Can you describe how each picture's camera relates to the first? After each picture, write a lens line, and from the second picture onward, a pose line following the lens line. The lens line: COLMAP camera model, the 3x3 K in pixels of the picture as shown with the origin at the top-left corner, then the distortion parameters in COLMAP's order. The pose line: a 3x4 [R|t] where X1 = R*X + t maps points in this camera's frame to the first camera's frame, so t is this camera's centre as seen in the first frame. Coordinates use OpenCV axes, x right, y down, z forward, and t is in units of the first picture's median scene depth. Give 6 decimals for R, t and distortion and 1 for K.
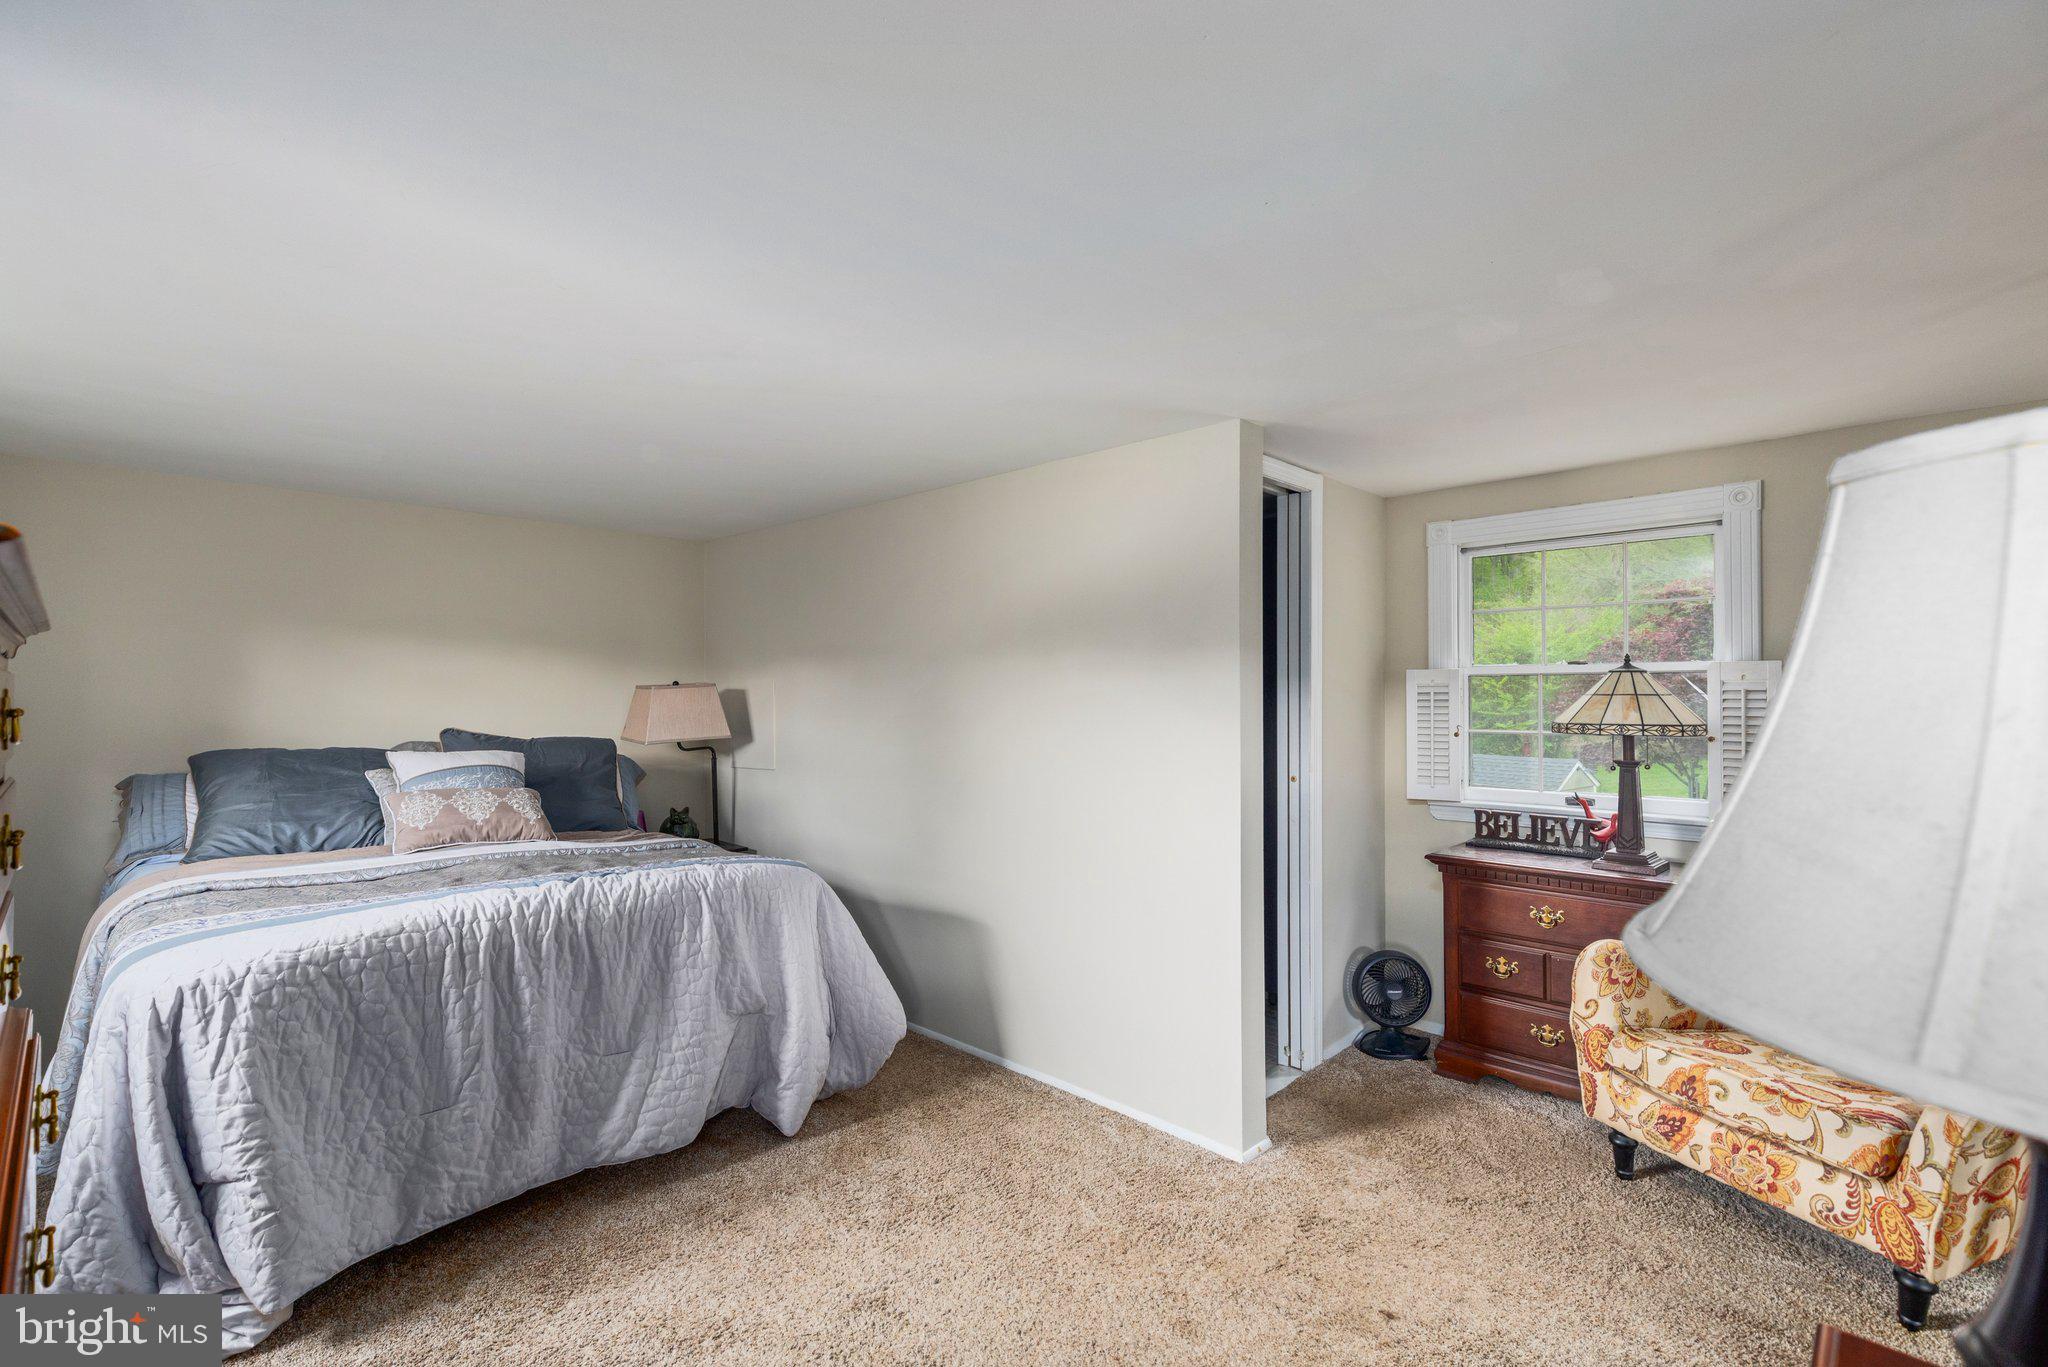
lens RADIAL K [[903.6, 0, 1028.4], [0, 903.6, 690.5], [0, 0, 1]] dist [0.011516, -0.000584]
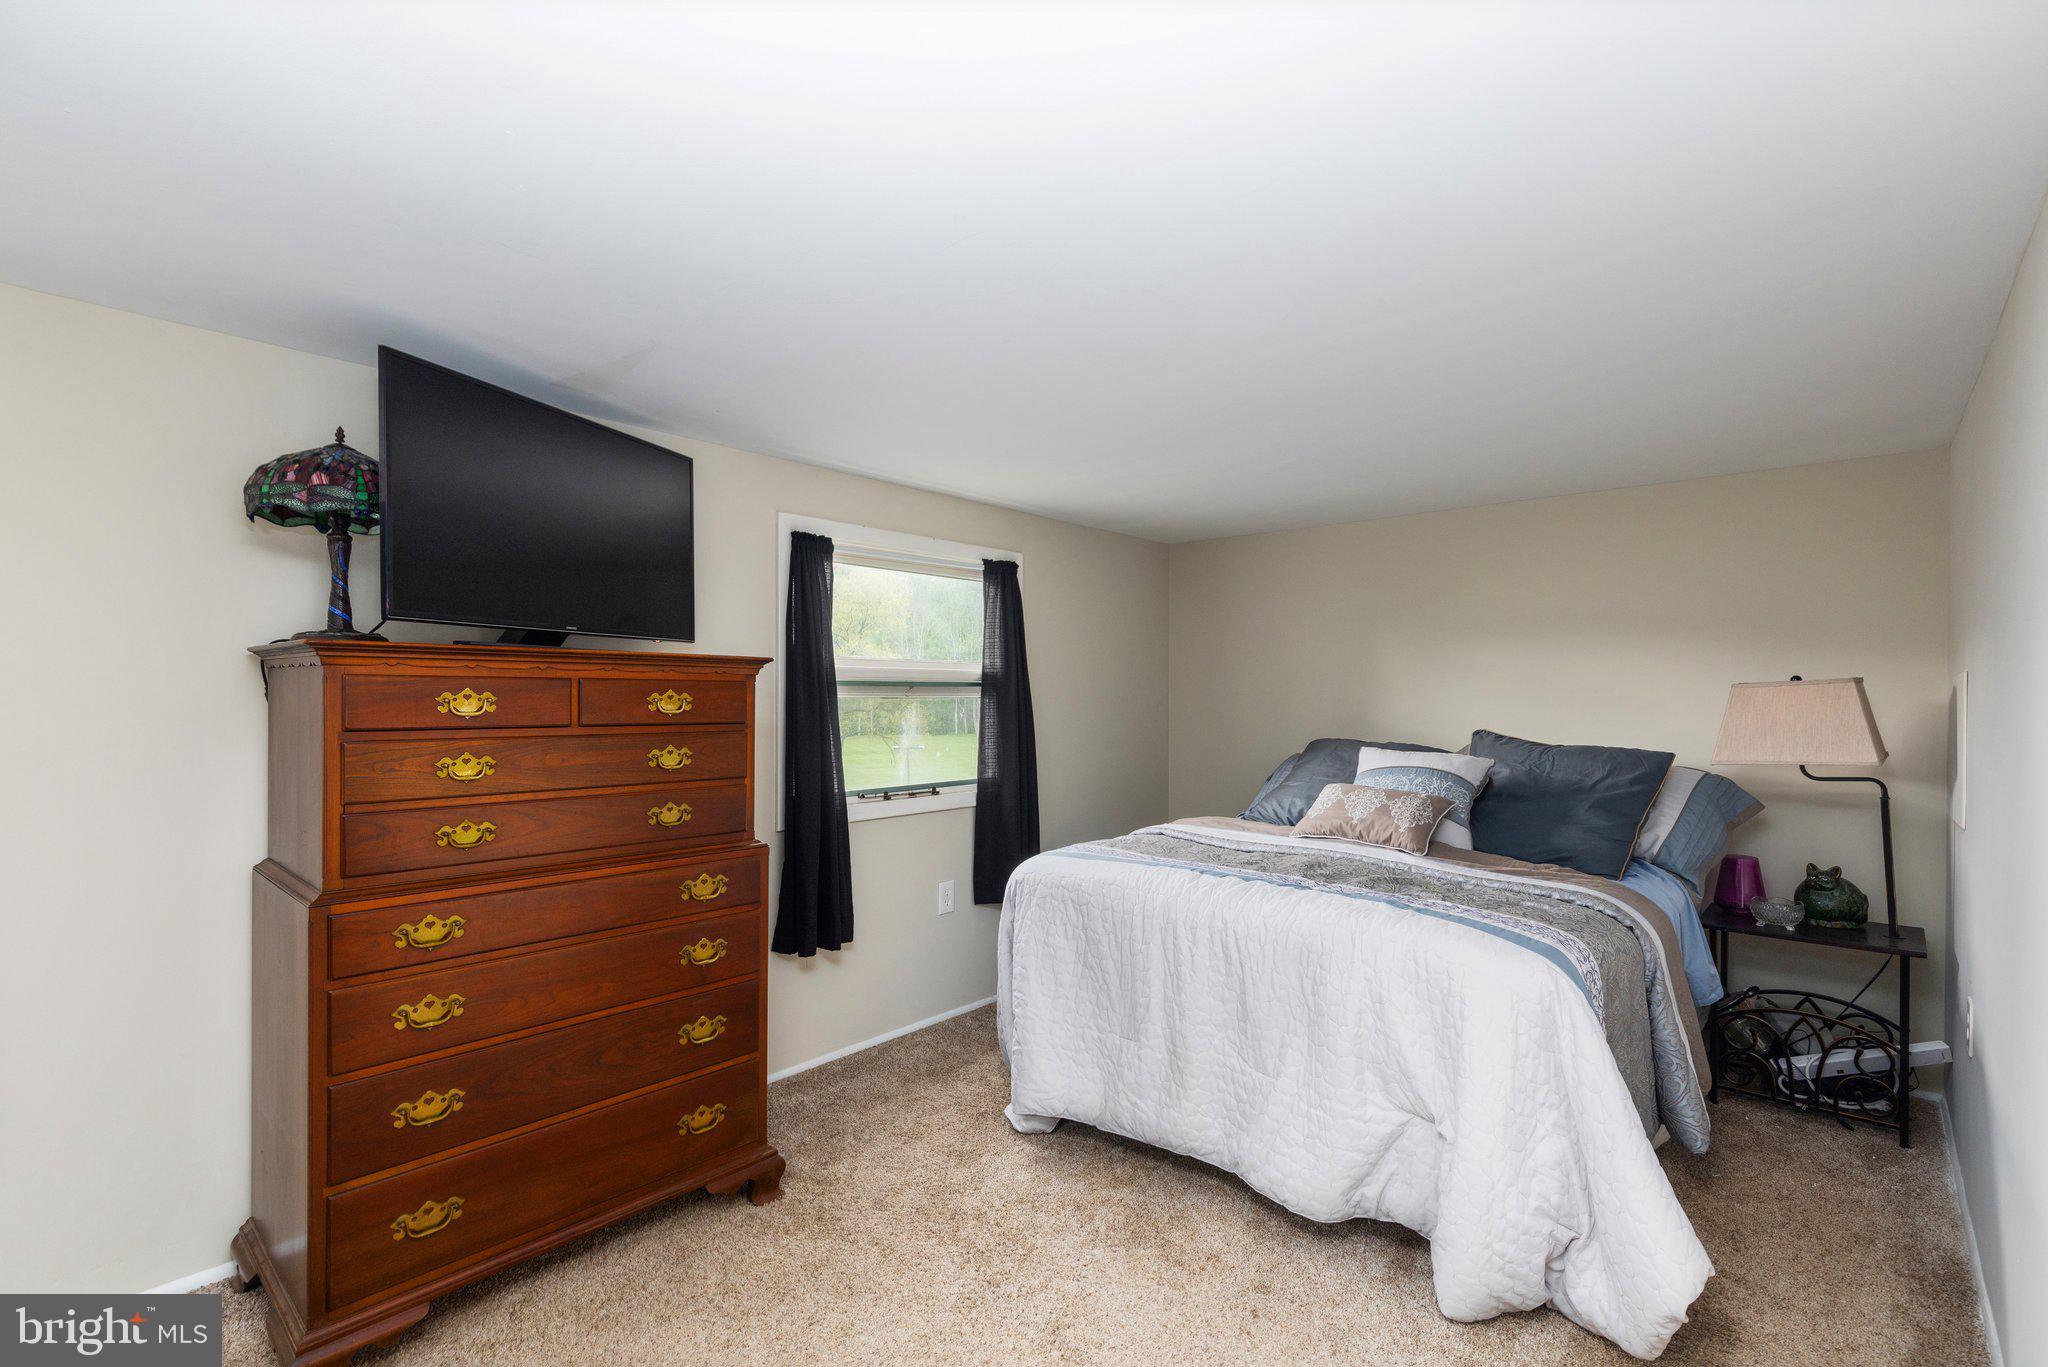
lens RADIAL K [[903.6, 0, 1028.6], [0, 903.6, 691.0], [0, 0, 1]] dist [0.011516, -0.000584]
pose [[0.055188, -0.004470, -0.998466, 0.466865], [0.005318, 0.999977, -0.004182, 0.001483], [0.998462, -0.005079, 0.055211, 0.678935]]
